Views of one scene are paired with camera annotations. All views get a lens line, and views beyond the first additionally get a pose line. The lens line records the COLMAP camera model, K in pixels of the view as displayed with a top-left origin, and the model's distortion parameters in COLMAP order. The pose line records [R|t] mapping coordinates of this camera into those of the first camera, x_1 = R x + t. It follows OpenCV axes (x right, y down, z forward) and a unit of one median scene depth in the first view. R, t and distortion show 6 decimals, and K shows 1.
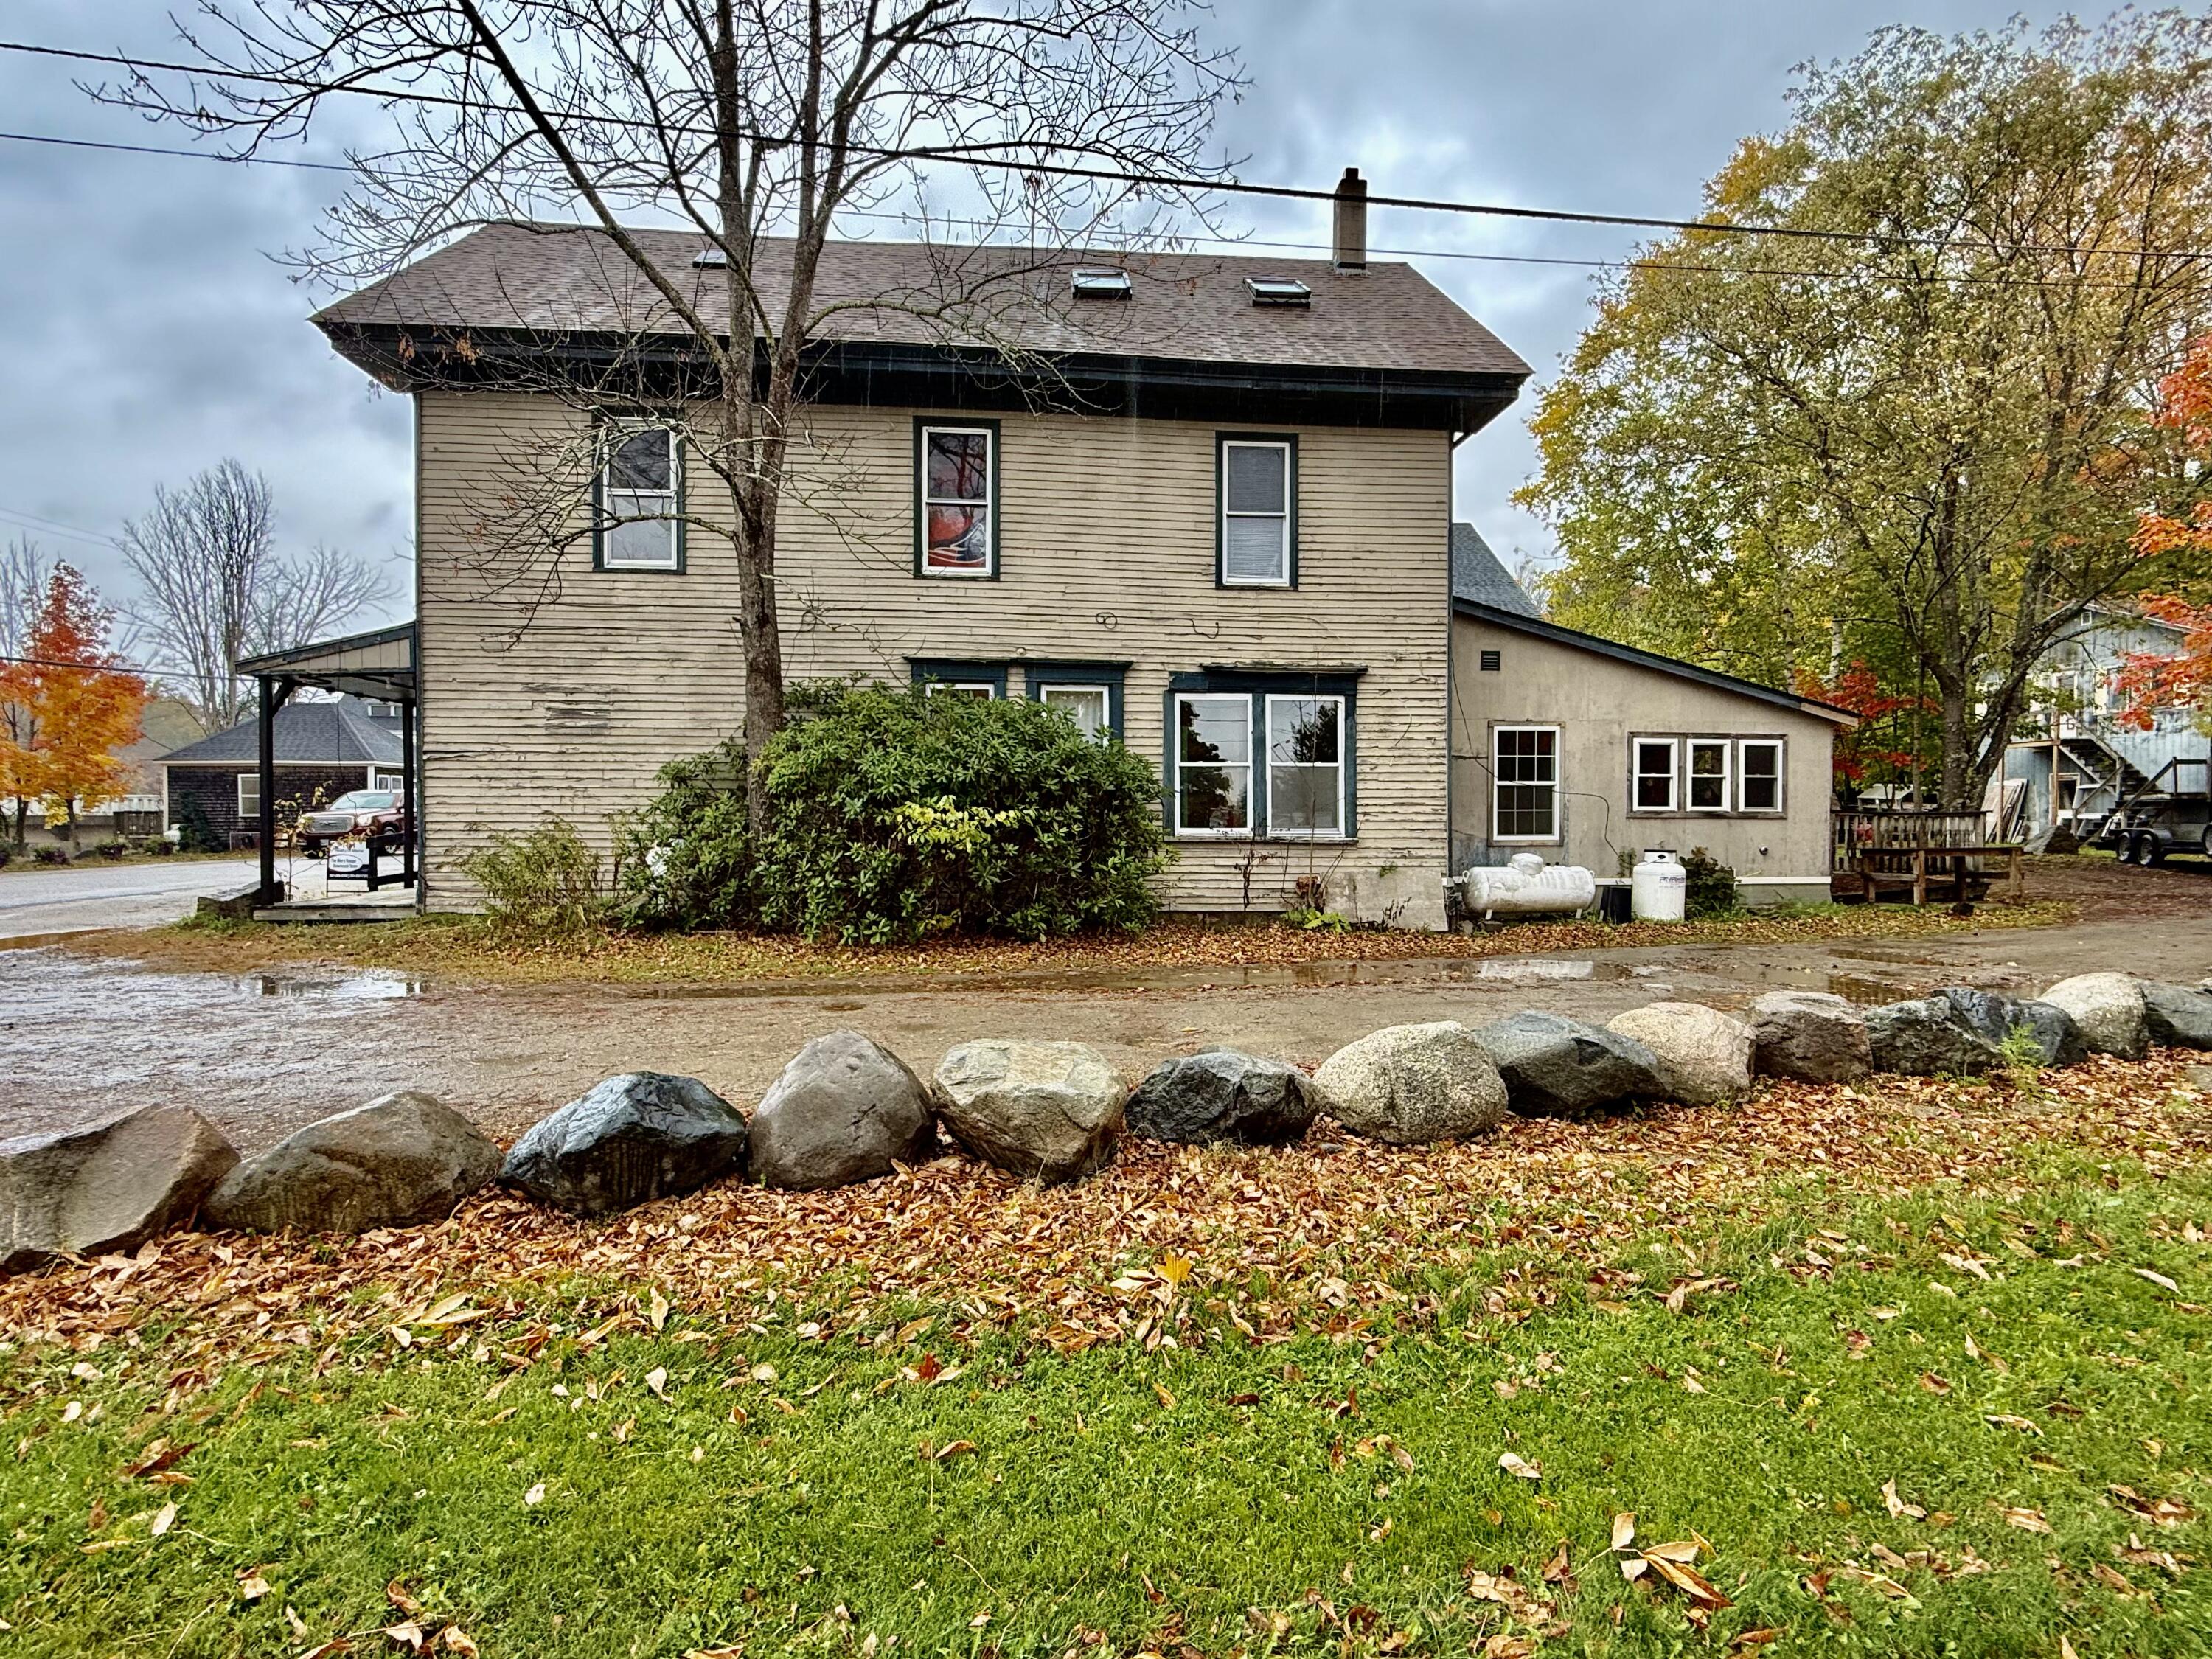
lens RADIAL K [[1120.8, 0, 1106.5], [0, 1120.8, 818.4], [0, 0, 1]] dist [-0.001574, -0.000245]
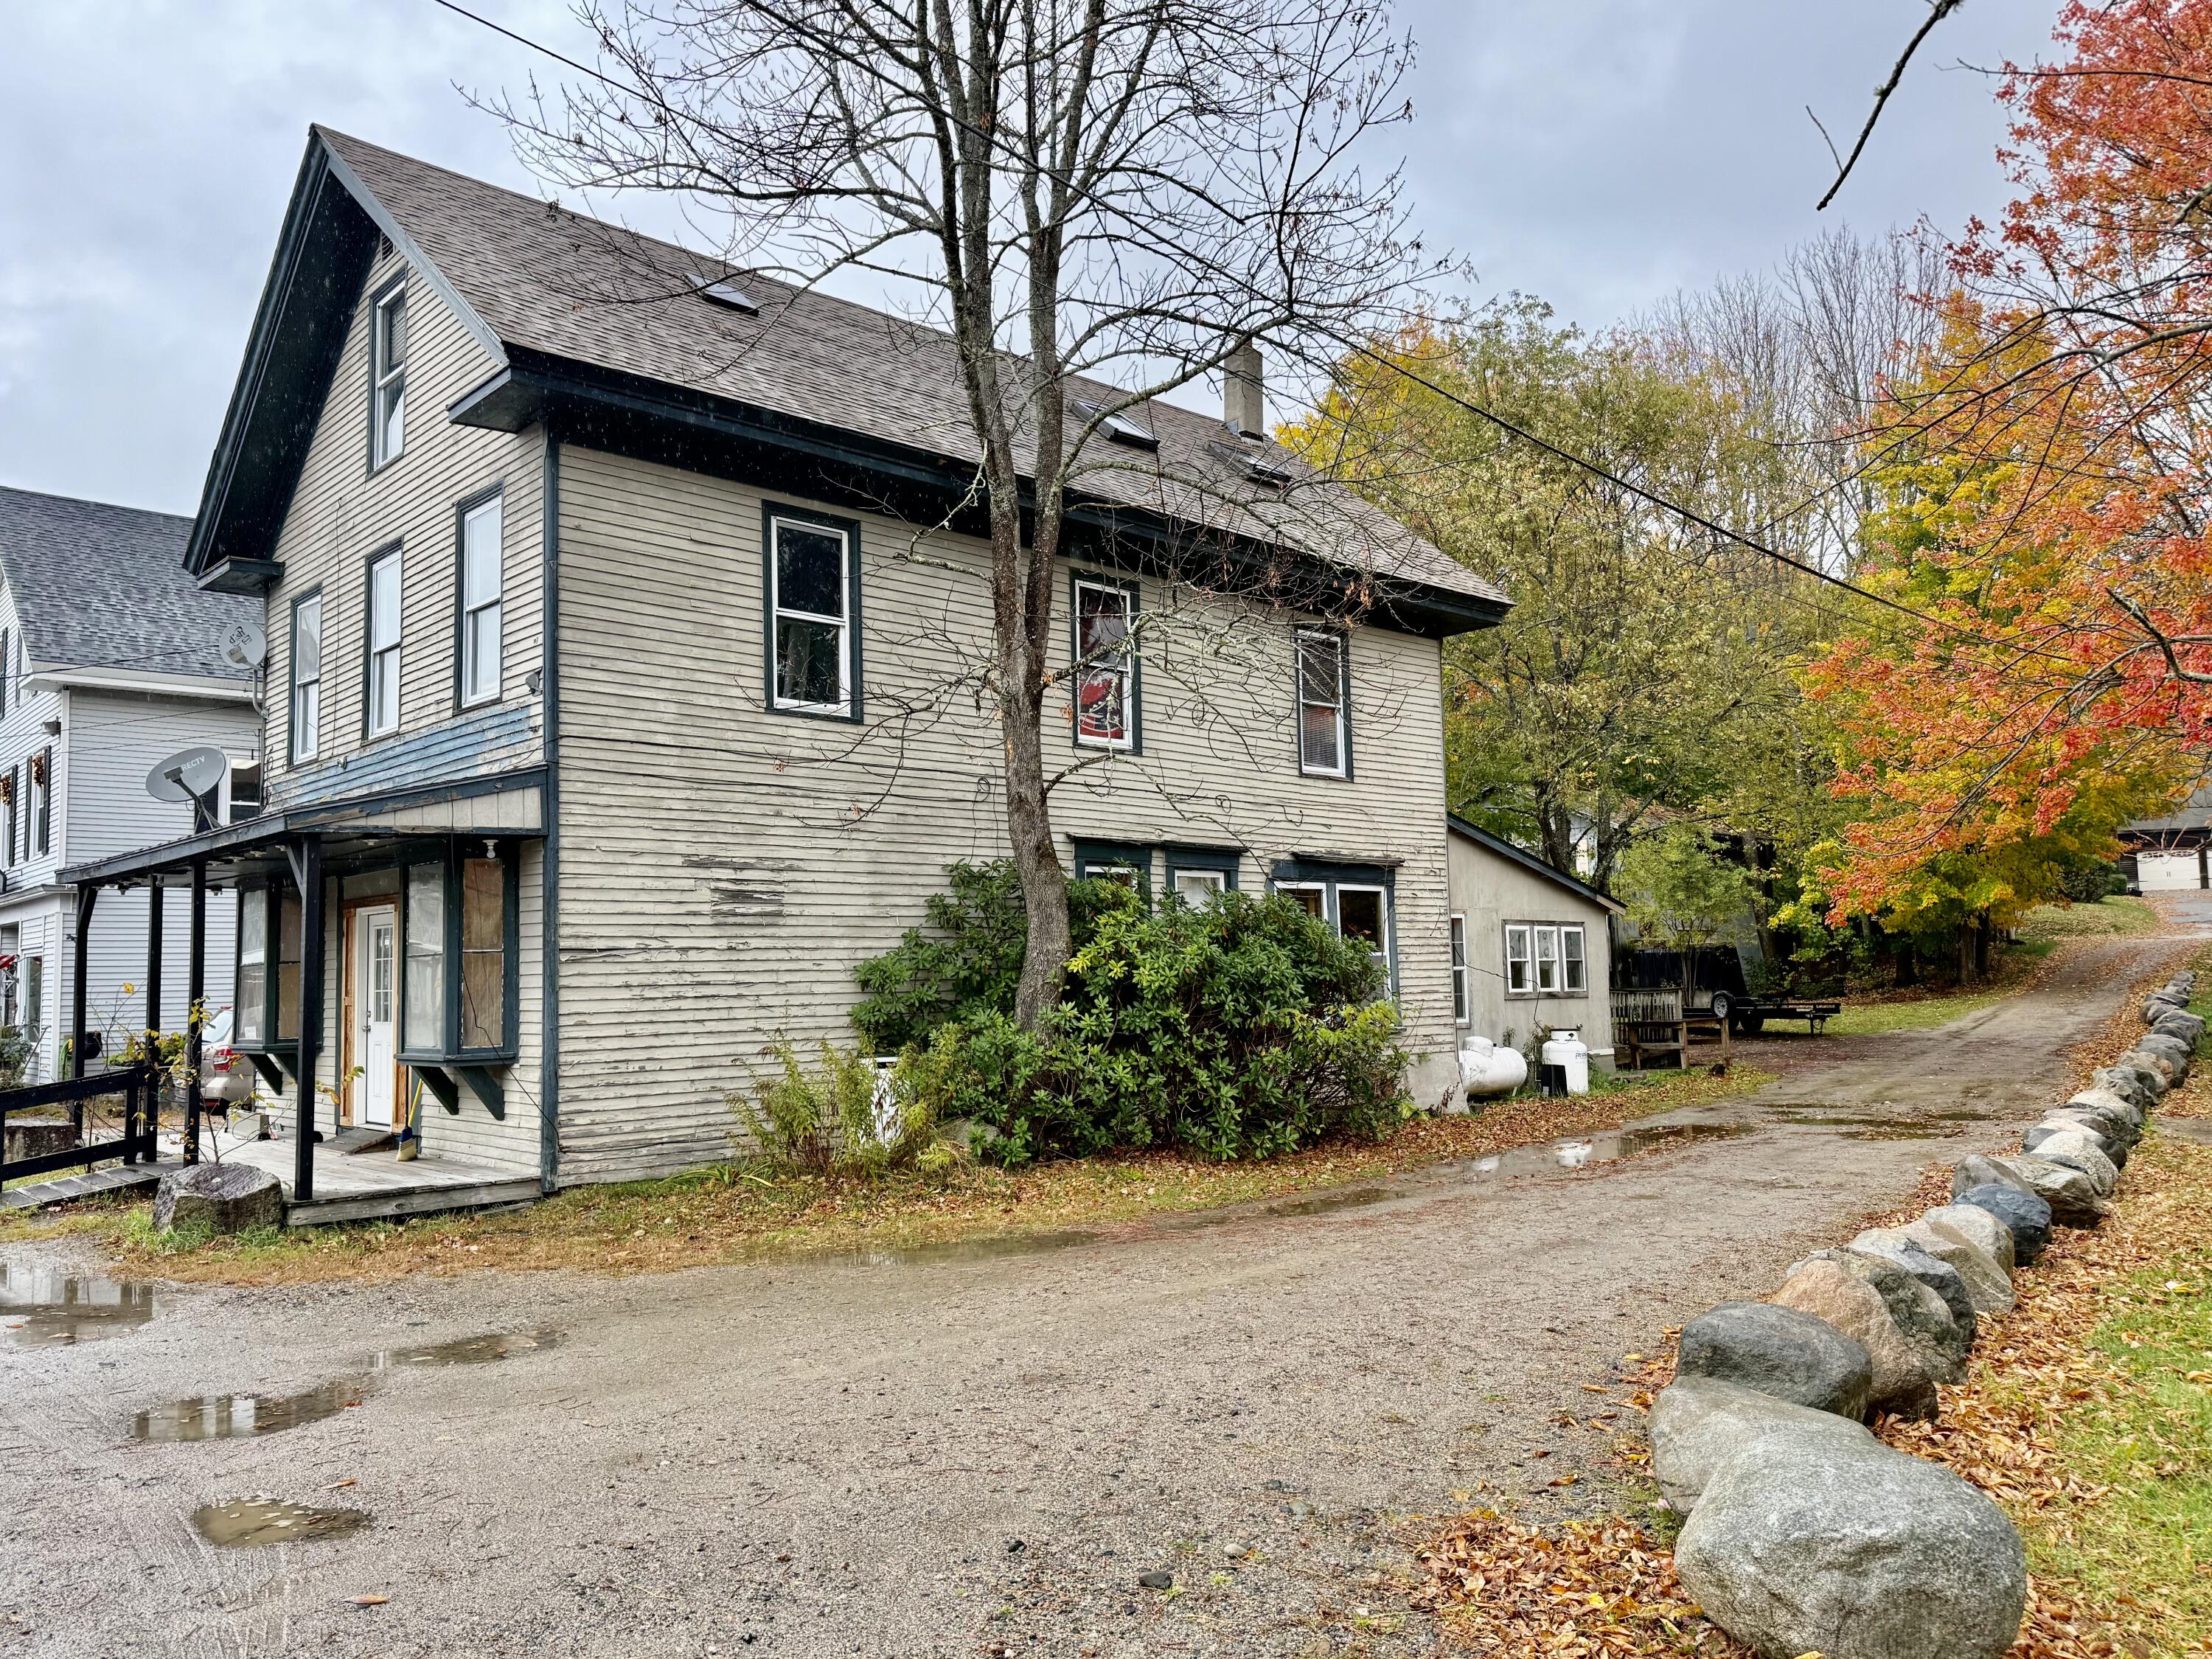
lens RADIAL K [[1597.3, 0, 1105.3], [0, 1597.3, 837.6], [0, 0, 1]] dist [0.039150, -0.000959]
pose [[0.804191, 0.036679, 0.593239, -0.870527], [0.020061, 0.995850, -0.088766, -0.030446], [-0.594033, 0.083286, 0.800118, -0.013048]]
